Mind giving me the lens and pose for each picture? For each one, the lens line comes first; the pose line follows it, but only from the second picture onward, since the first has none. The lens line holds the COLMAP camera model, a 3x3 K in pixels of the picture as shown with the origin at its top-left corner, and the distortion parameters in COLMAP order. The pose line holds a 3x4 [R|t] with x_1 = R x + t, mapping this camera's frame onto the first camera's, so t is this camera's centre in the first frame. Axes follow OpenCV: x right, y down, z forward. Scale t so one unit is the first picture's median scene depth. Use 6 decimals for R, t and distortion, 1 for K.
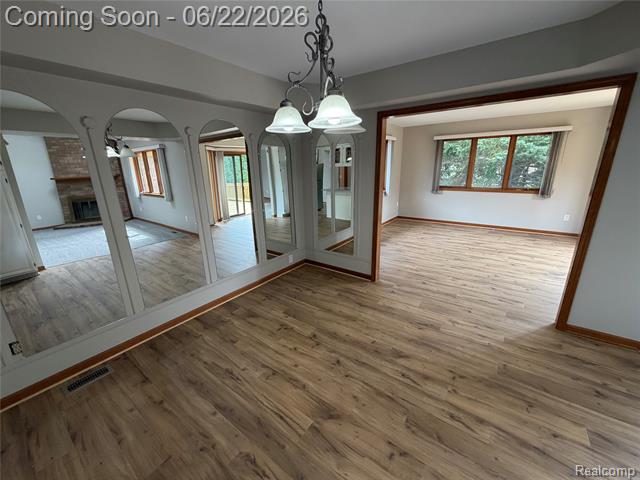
lens RADIAL K [[254.5, 0, 316.3], [0, 254.5, 237.3], [0, 0, 1]] dist [-0.000788, -0.000011]
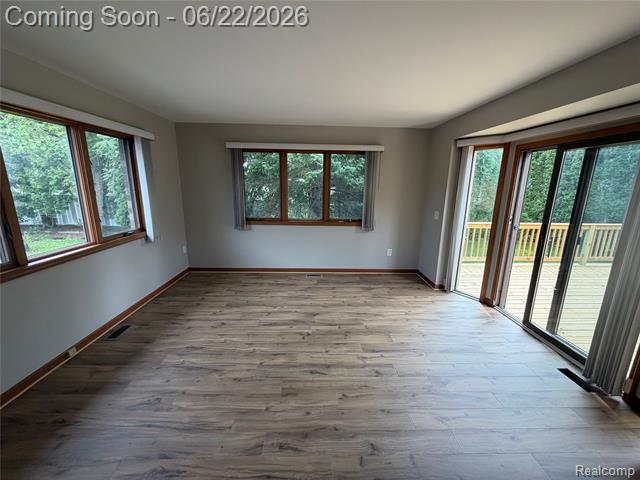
lens RADIAL K [[254.5, 0, 320.2], [0, 254.5, 239.4], [0, 0, 1]] dist [-0.000788, -0.000011]
pose [[0.778607, -0.102487, 0.619086, 0.263024], [0.140016, 0.990074, -0.012191, -0.134843], [-0.611691, 0.096174, 0.785229, 0.441184]]
